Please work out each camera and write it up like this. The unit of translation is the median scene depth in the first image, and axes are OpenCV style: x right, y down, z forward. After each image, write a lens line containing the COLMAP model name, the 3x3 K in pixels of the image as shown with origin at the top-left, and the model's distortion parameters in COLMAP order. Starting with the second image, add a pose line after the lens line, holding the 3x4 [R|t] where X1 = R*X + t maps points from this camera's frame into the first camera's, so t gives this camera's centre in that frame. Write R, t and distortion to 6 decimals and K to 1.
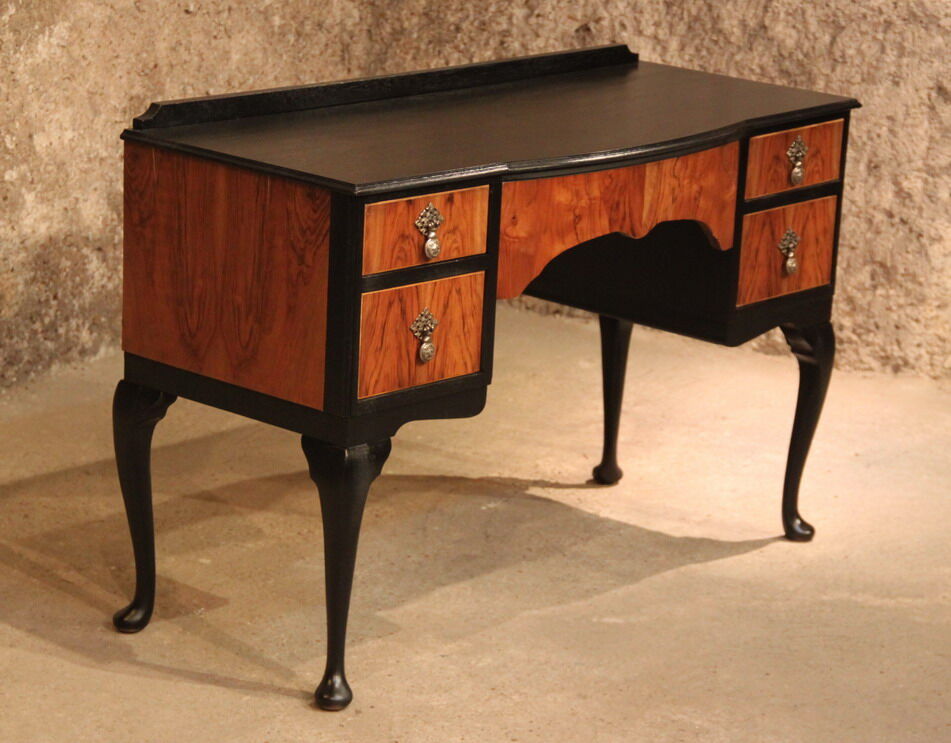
lens RADIAL K [[2972.2, 0, 503.3], [0, 2972.2, 387.8], [0, 0, 1]] dist [0.631016, -0.555474]
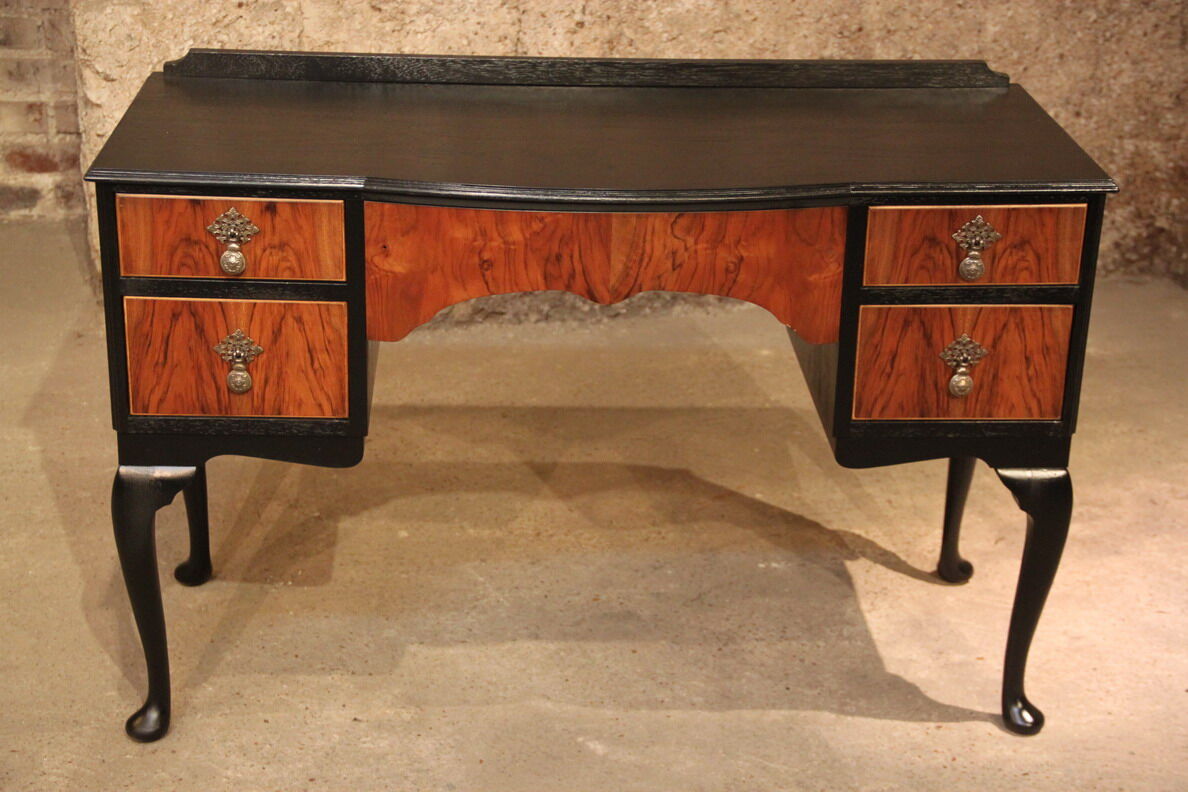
lens RADIAL K [[2055.6, 0, 594.0], [0, 2055.6, 396.0], [0, 0, 1]] dist [0.240712, 0.333045]
pose [[0.695750, 0.244204, -0.675497, 0.326828], [-0.181390, 0.969686, 0.163730, -0.090408], [0.695003, 0.008613, 0.718955, 0.477048]]
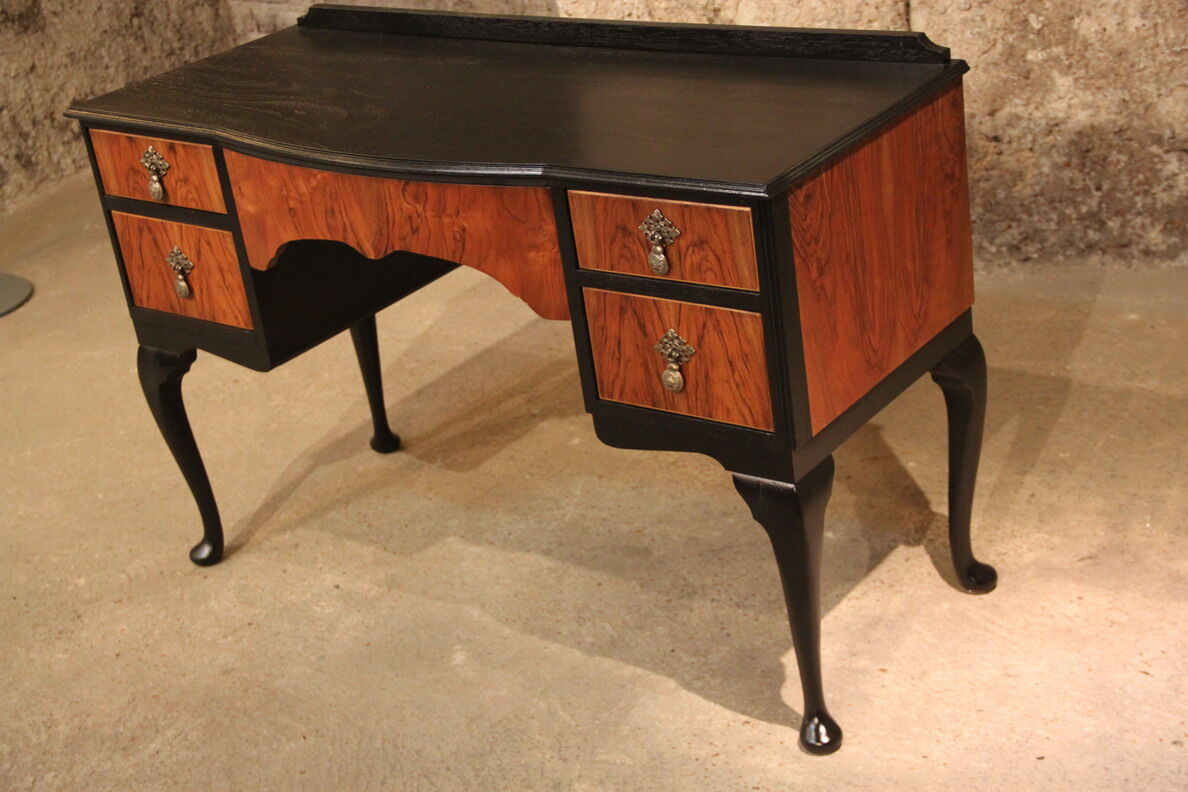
lens RADIAL K [[1892.2, 0, 594.0], [0, 1892.2, 396.0], [0, 0, 1]] dist [0.060320, 1.170537]
pose [[0.065188, 0.363986, -0.929121, 0.446941], [-0.130291, 0.926235, 0.353714, -0.168266], [0.989330, 0.097998, 0.107803, 0.791459]]
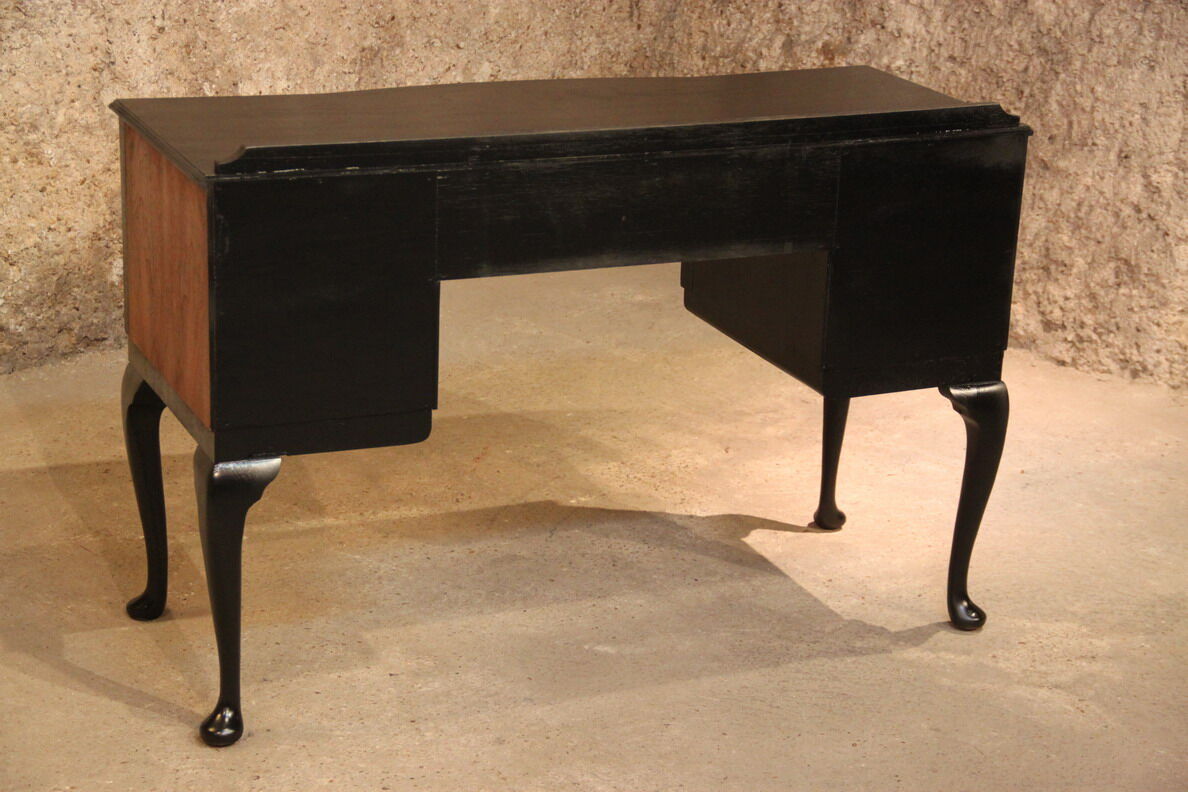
lens RADIAL K [[2531.8, 0, 594.3], [0, 2531.8, 409.1], [0, 0, 1]] dist [0.400905, 0.462200]
pose [[0.964652, 0.083873, -0.249824, 0.183483], [-0.069251, 0.995362, 0.066771, -0.040411], [0.254265, -0.047111, 0.965986, 0.192948]]
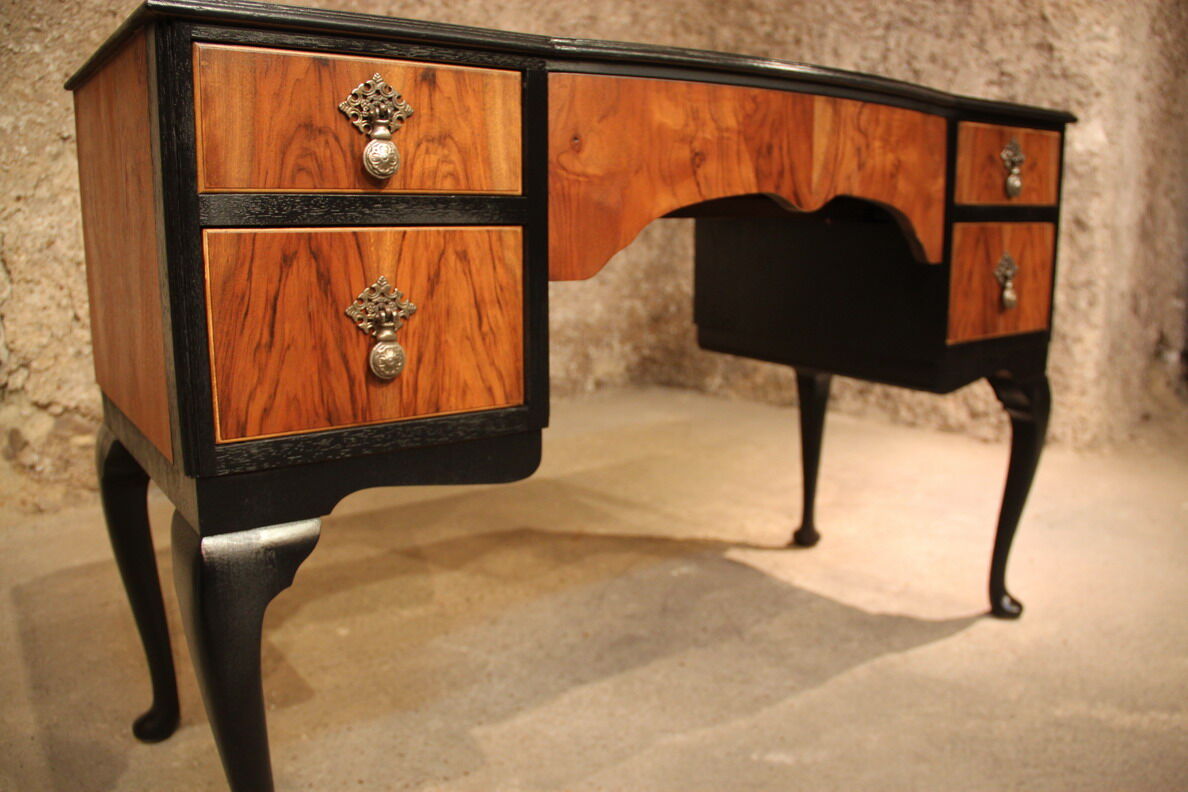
lens RADIAL K [[961.0, 0, 621.0], [0, 961.0, 397.4], [0, 0, 1]] dist [-0.179517, 0.115836]
pose [[0.978770, -0.006044, -0.204874, 0.037555], [-0.009087, 0.997302, -0.072838, 0.005034], [0.204762, 0.073153, 0.976074, 0.620320]]
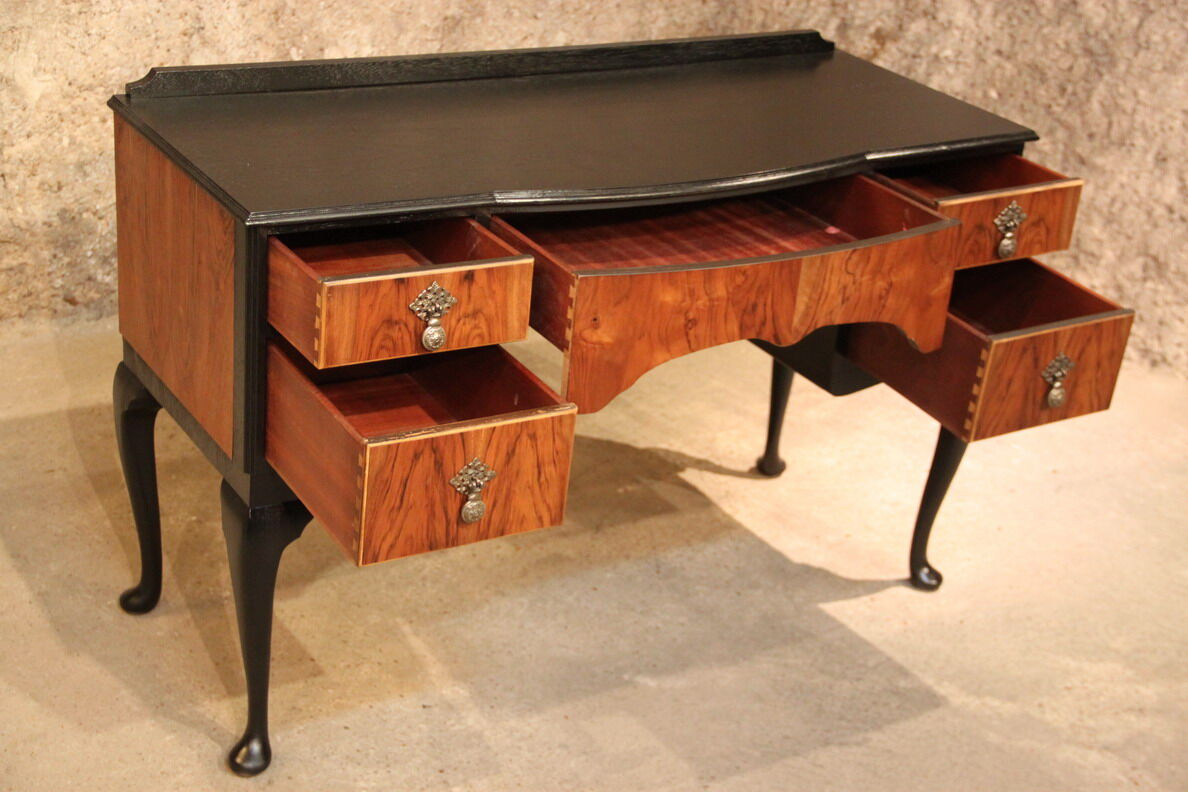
lens RADIAL K [[1867.1, 0, 612.5], [0, 1867.1, 393.2], [0, 0, 1]] dist [0.153466, 0.543471]
pose [[0.955163, 0.153649, -0.253093, 0.129486], [-0.117251, 0.981217, 0.153183, -0.077827], [0.271876, -0.116640, 0.955238, 0.374126]]
